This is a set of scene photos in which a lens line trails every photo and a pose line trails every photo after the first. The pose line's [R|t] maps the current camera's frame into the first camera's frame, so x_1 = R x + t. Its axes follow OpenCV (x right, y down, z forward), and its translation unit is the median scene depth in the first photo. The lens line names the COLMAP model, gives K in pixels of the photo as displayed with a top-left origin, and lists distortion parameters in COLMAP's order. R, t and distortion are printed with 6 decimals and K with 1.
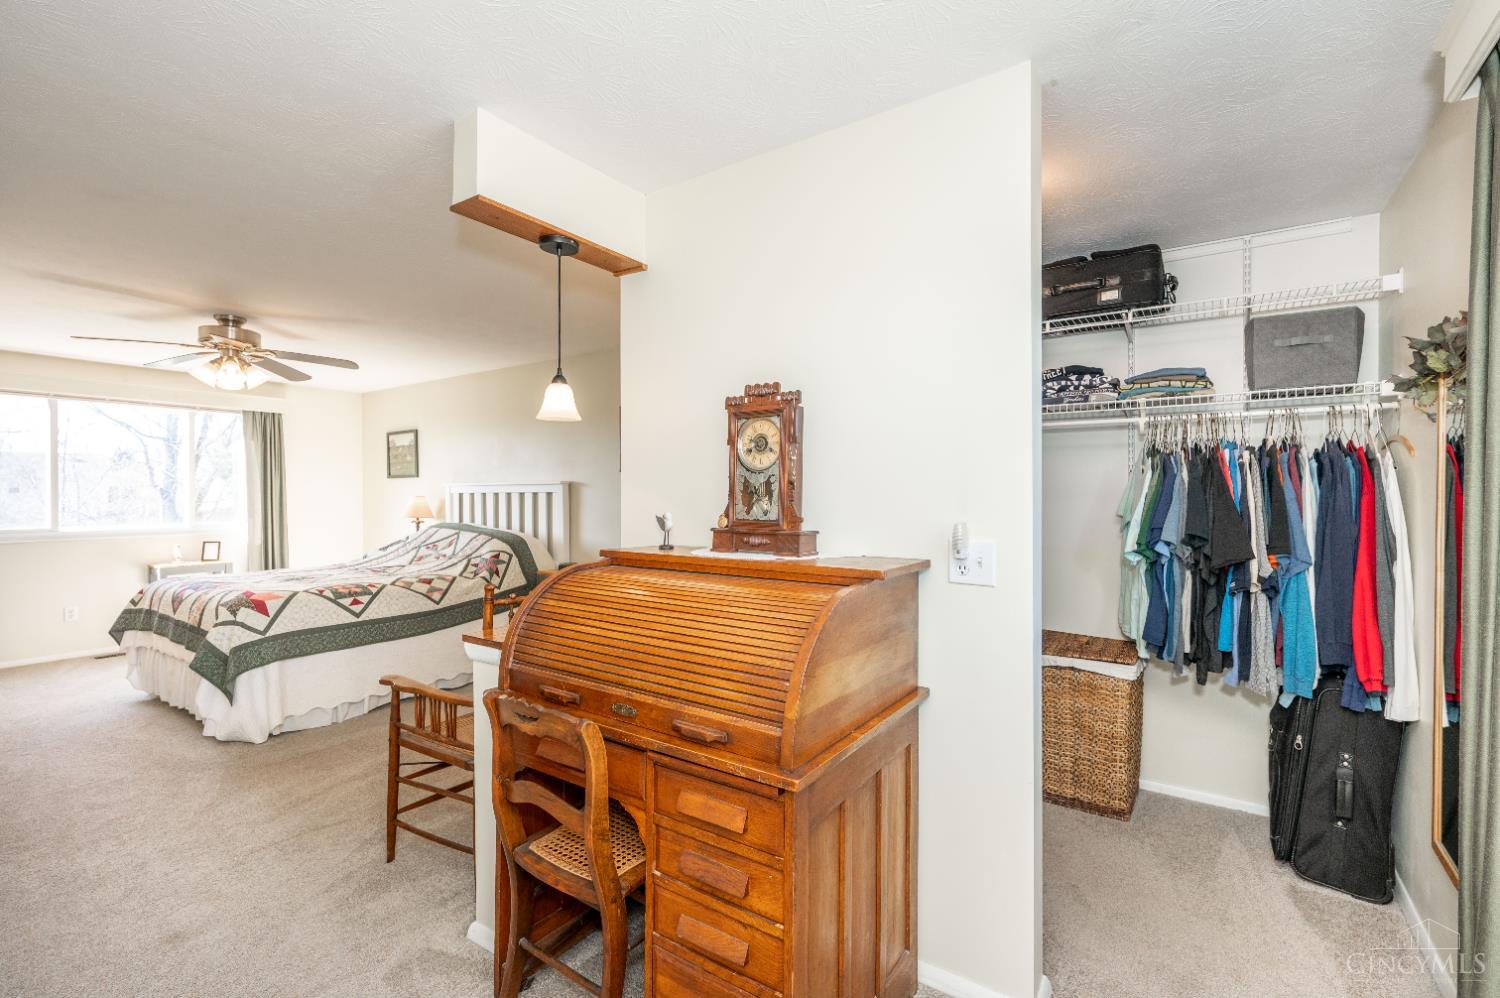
lens RADIAL K [[660.2, 0, 751.7], [0, 660.2, 491.7], [0, 0, 1]] dist [0.002892, 0.000163]
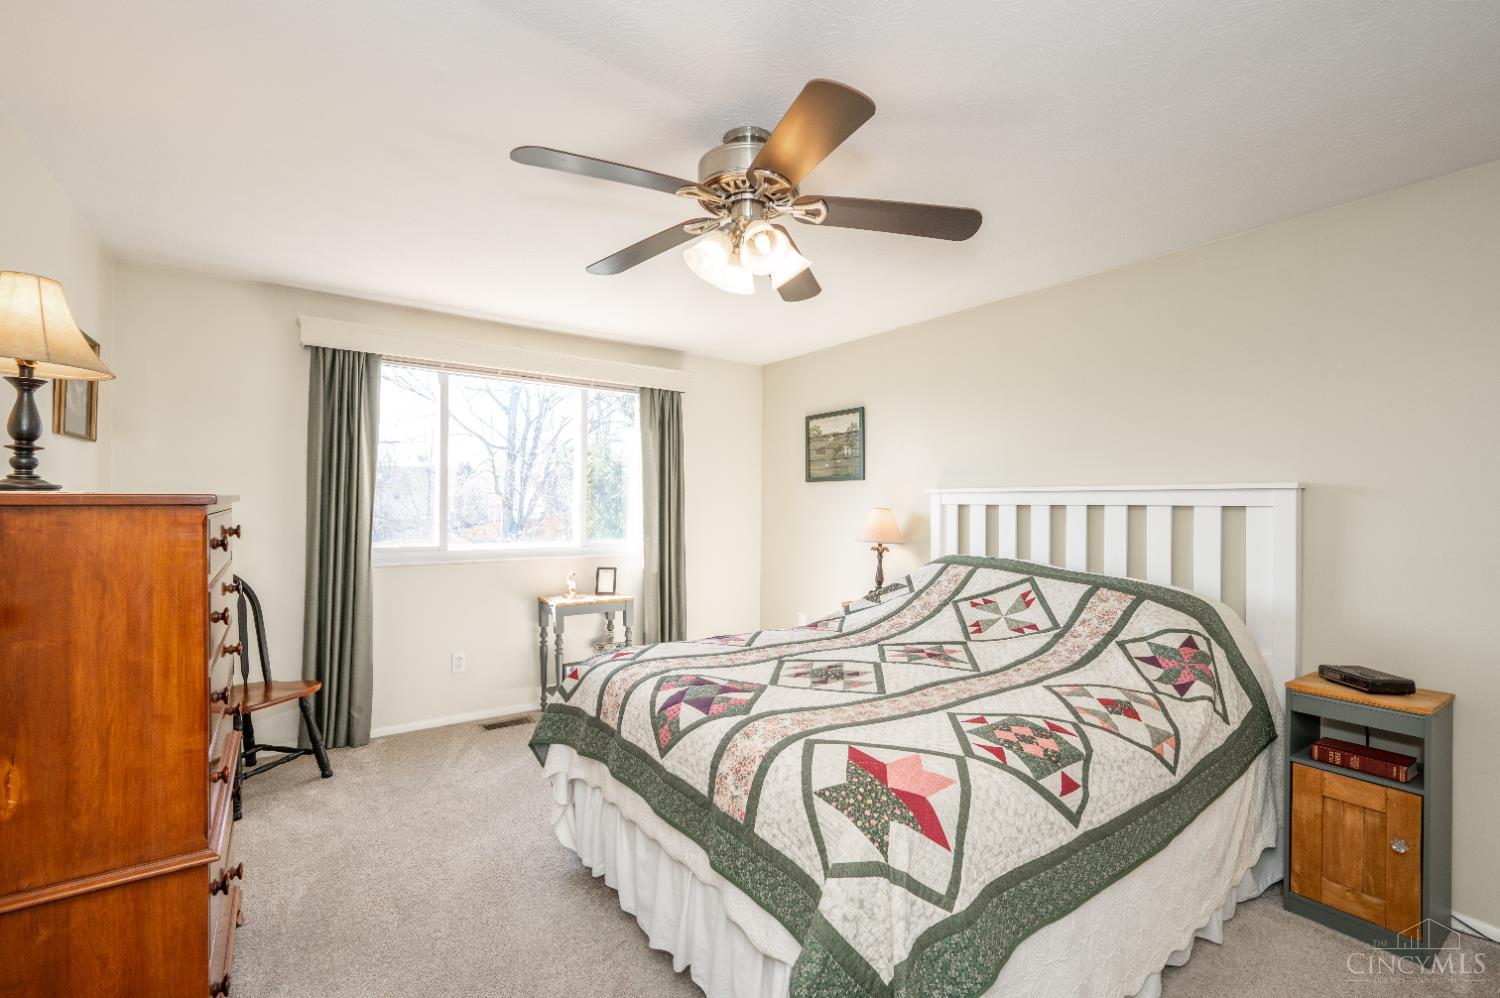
lens RADIAL K [[660.2, 0, 748.6], [0, 660.2, 499.6], [0, 0, 1]] dist [0.002892, 0.000163]
pose [[0.939816, 0.009235, -0.341555, -0.446168], [-0.011384, 0.999926, -0.004288, 0.002506], [0.341491, 0.007918, 0.939852, 0.393356]]
